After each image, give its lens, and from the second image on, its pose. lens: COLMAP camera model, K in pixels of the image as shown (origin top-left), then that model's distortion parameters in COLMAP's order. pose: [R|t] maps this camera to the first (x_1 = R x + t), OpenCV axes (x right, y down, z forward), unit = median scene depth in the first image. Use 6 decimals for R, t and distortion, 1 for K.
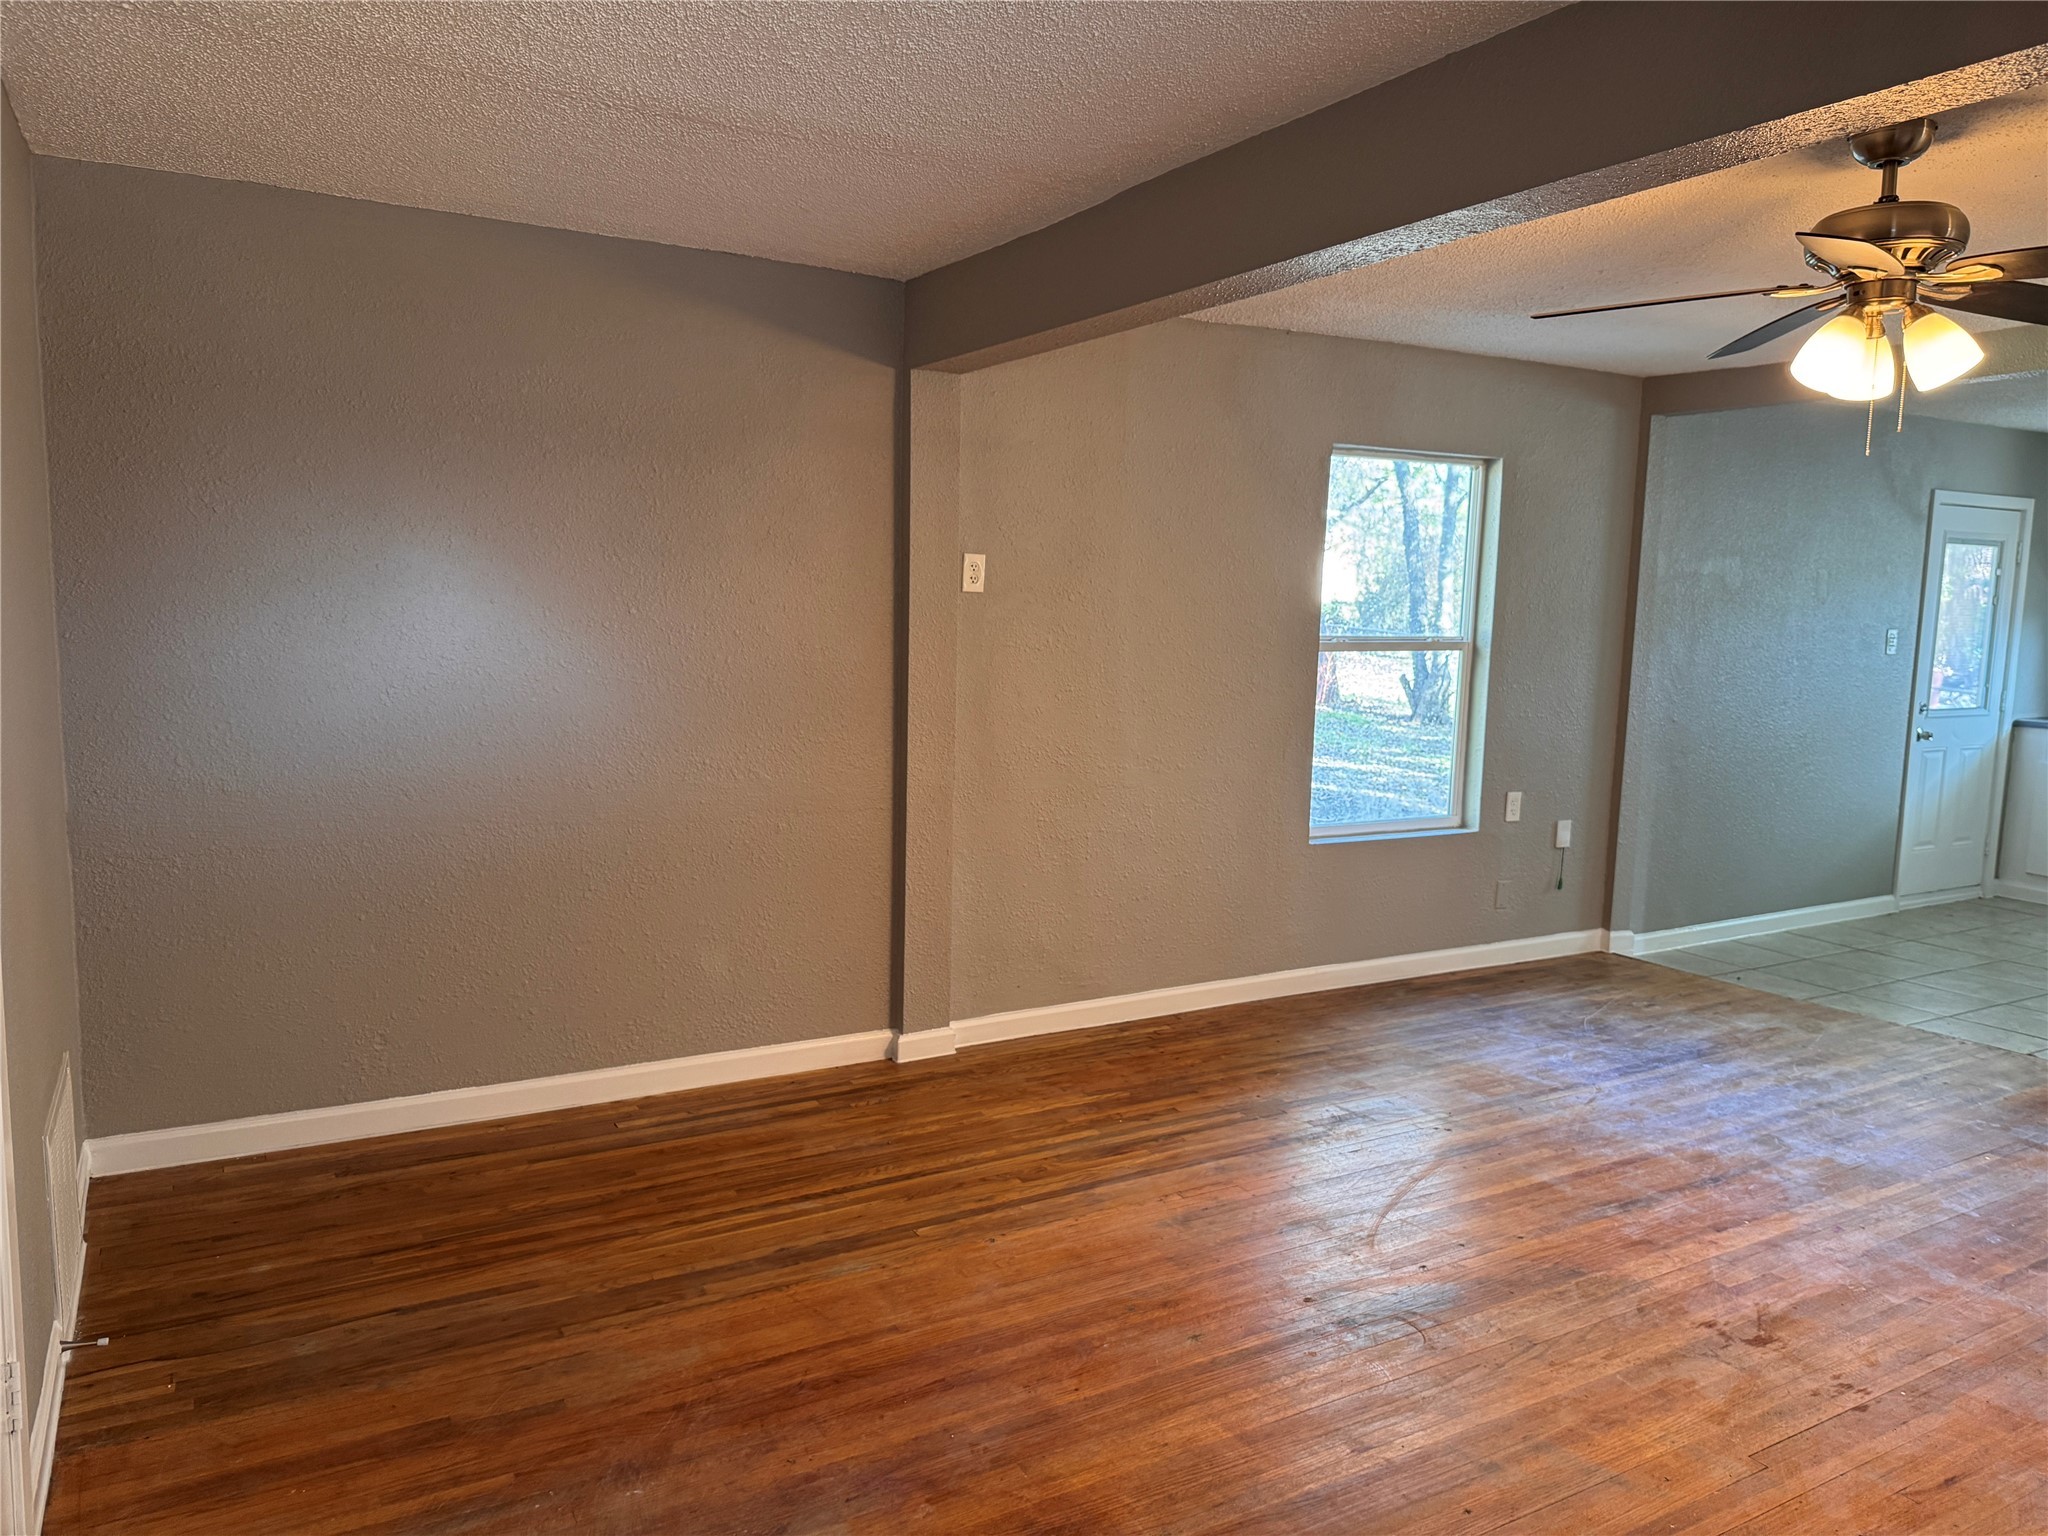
lens RADIAL K [[1452.0, 0, 1020.7], [0, 1452.0, 761.9], [0, 0, 1]] dist [0.065653, -0.063785]
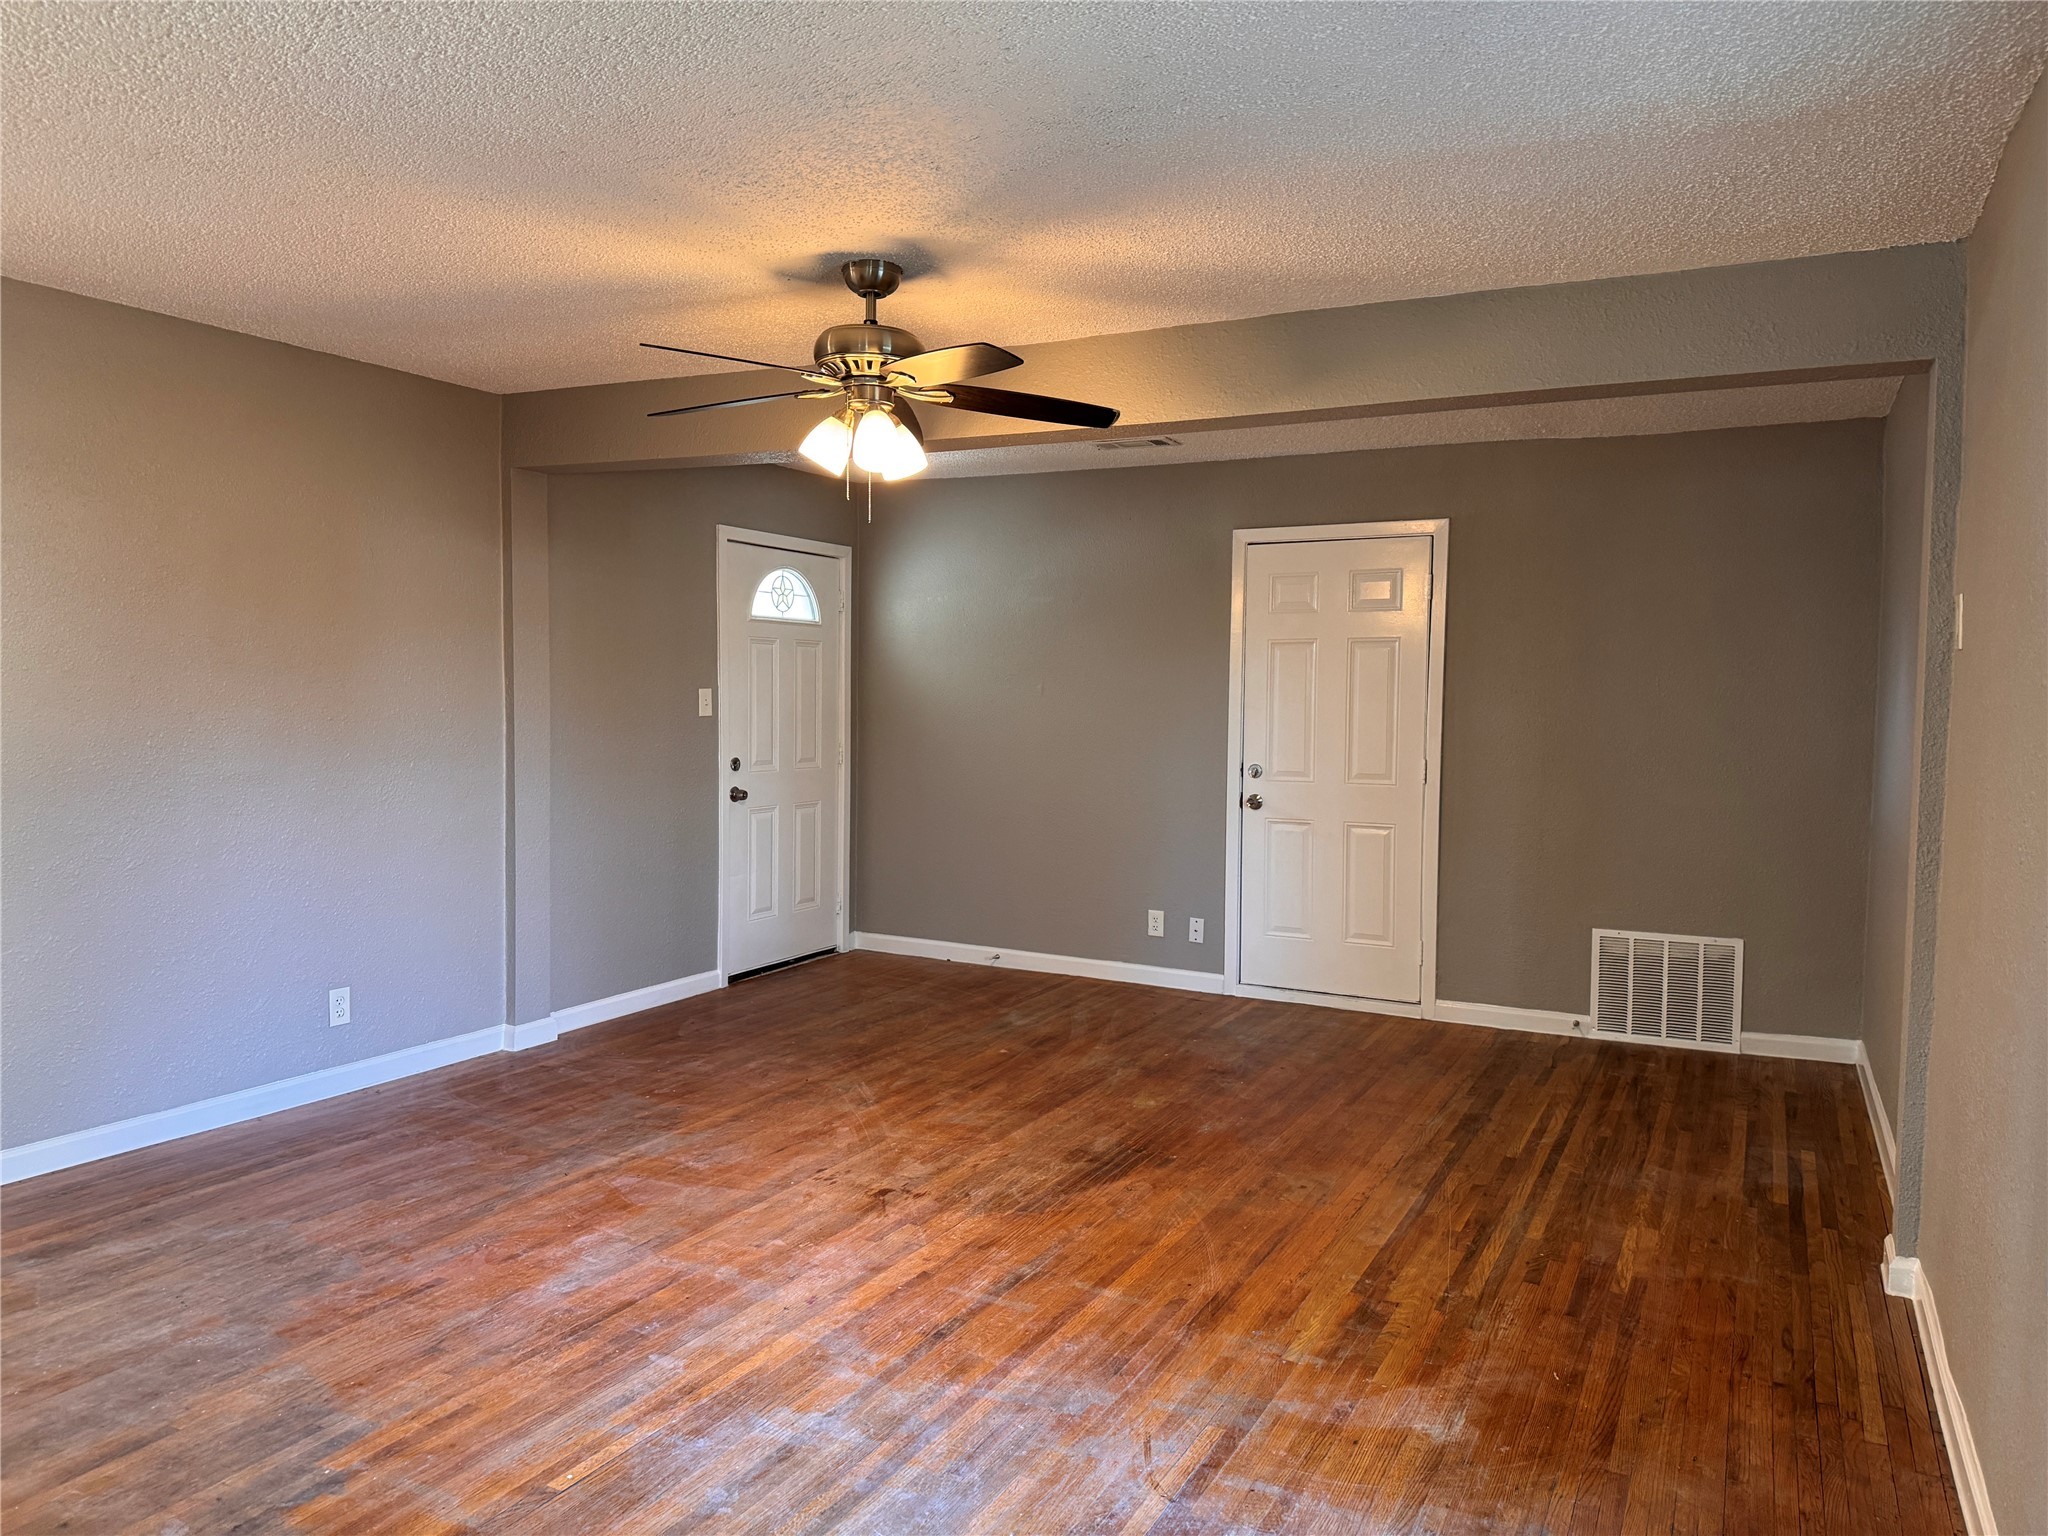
lens RADIAL K [[1452.0, 0, 1025.8], [0, 1452.0, 773.0], [0, 0, 1]] dist [0.065653, -0.063785]
pose [[-0.836117, -0.008443, -0.548487, 0.911077], [-0.104430, 0.984045, 0.144045, -0.144156], [0.538520, 0.177717, -0.823658, 1.700042]]
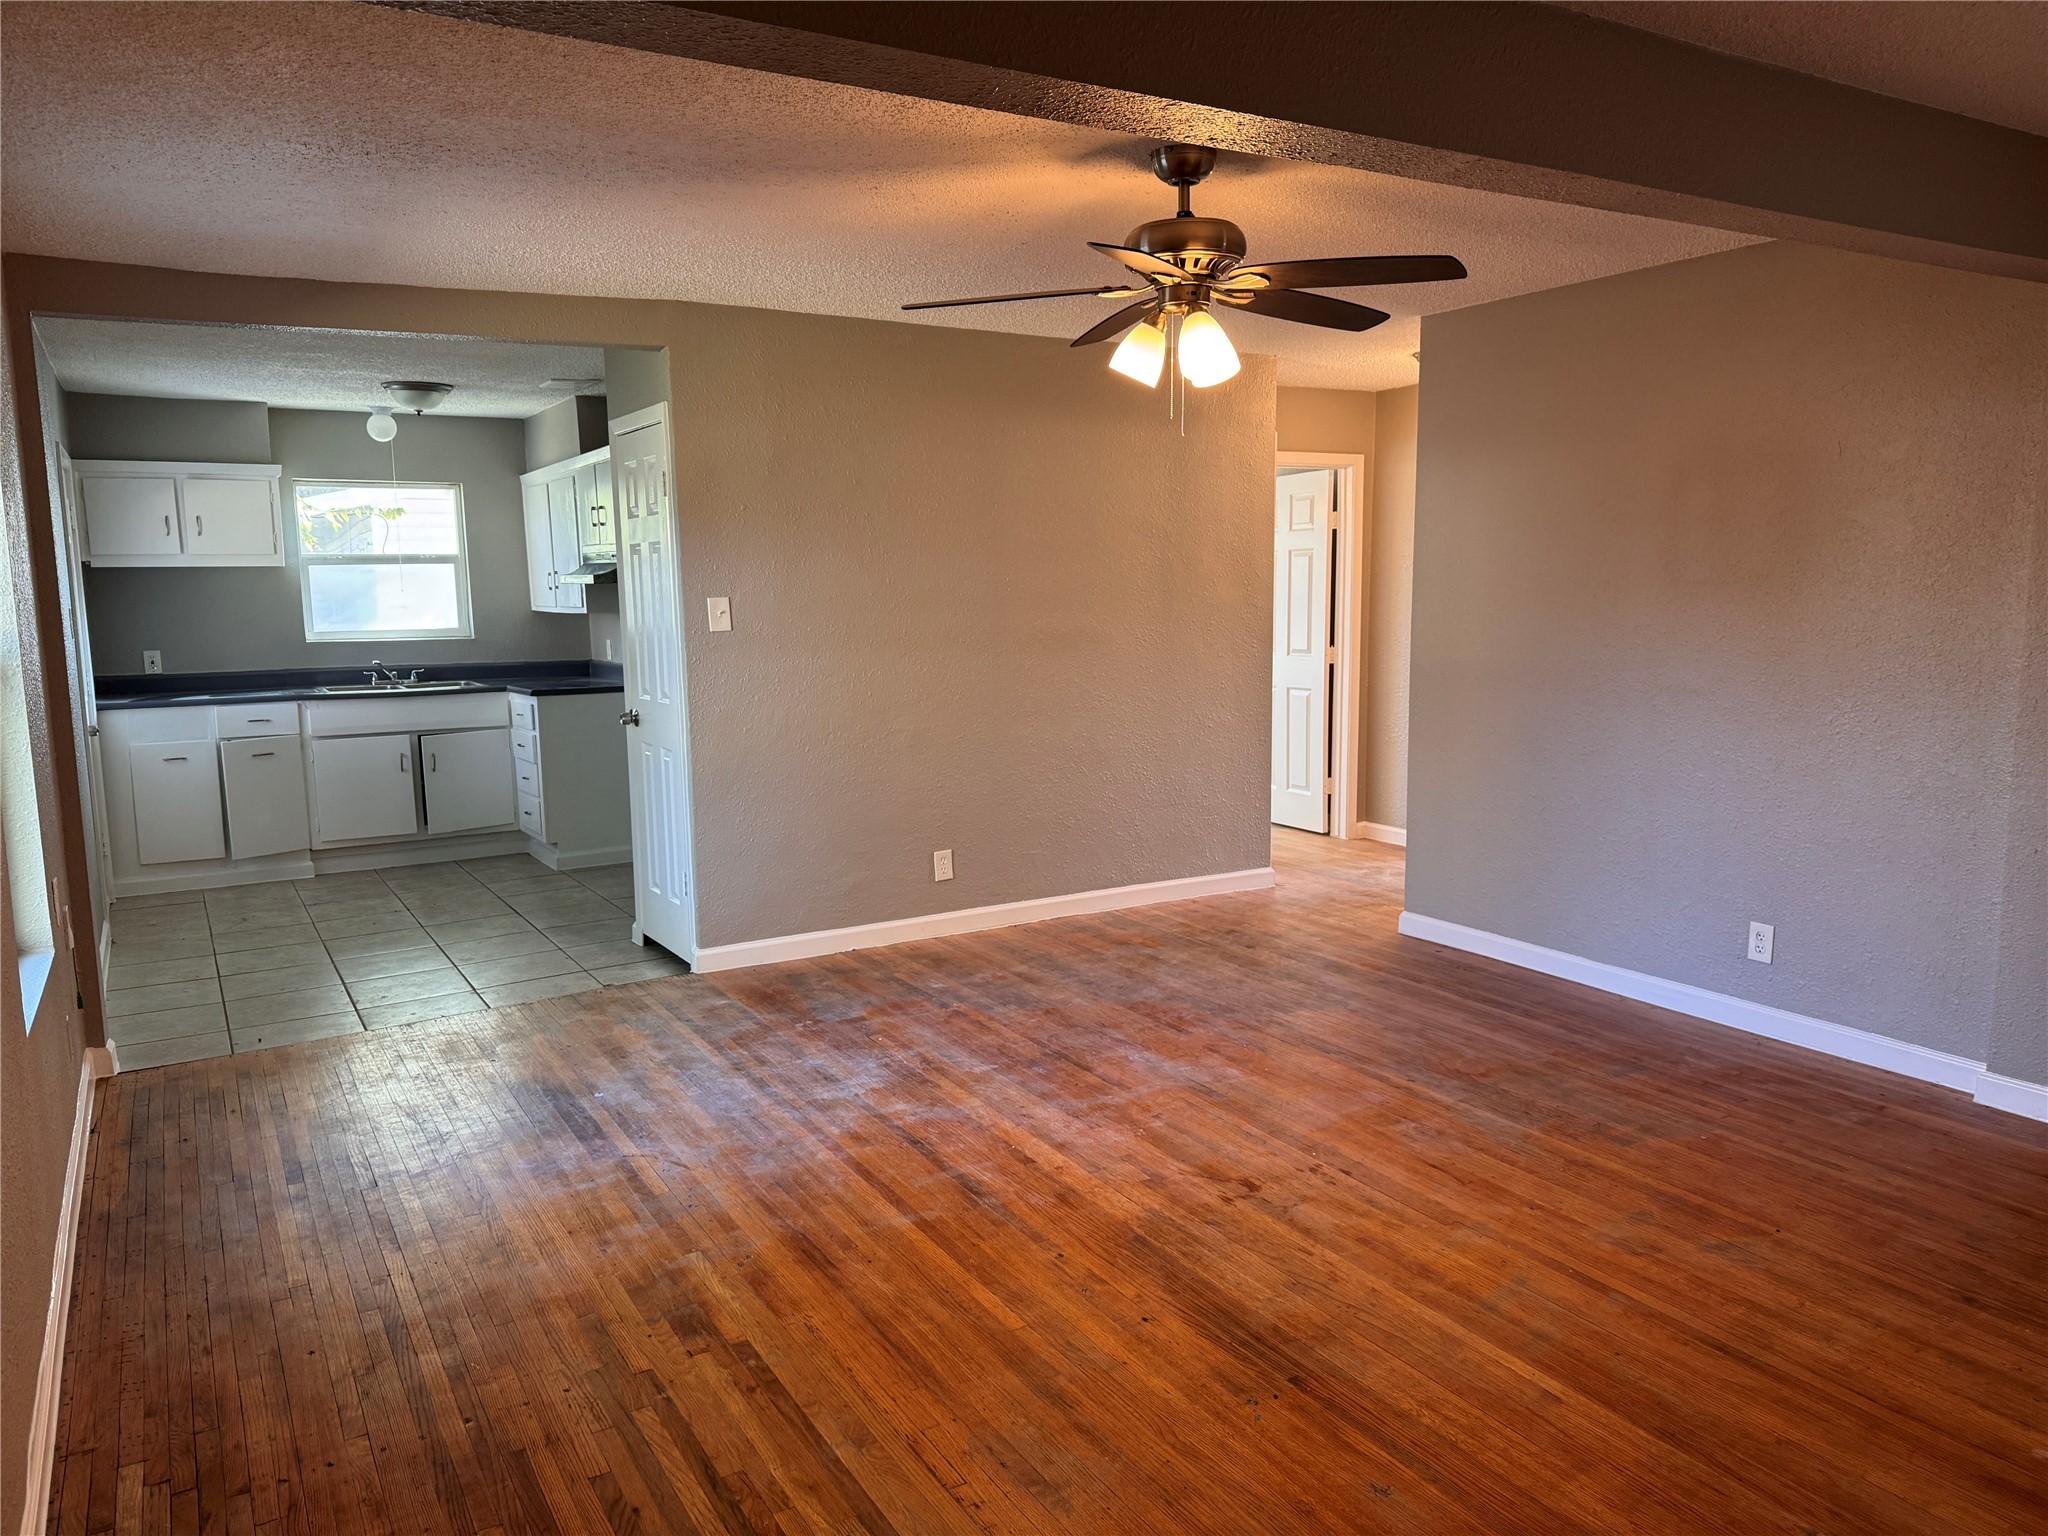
lens RADIAL K [[1452.0, 0, 1035.3], [0, 1452.0, 759.9], [0, 0, 1]] dist [0.065653, -0.063785]
pose [[-0.011181, -0.153263, 0.988122, -0.488746], [0.138391, 0.978437, 0.153327, -0.115957], [-0.990315, 0.138462, 0.010270, 0.910988]]
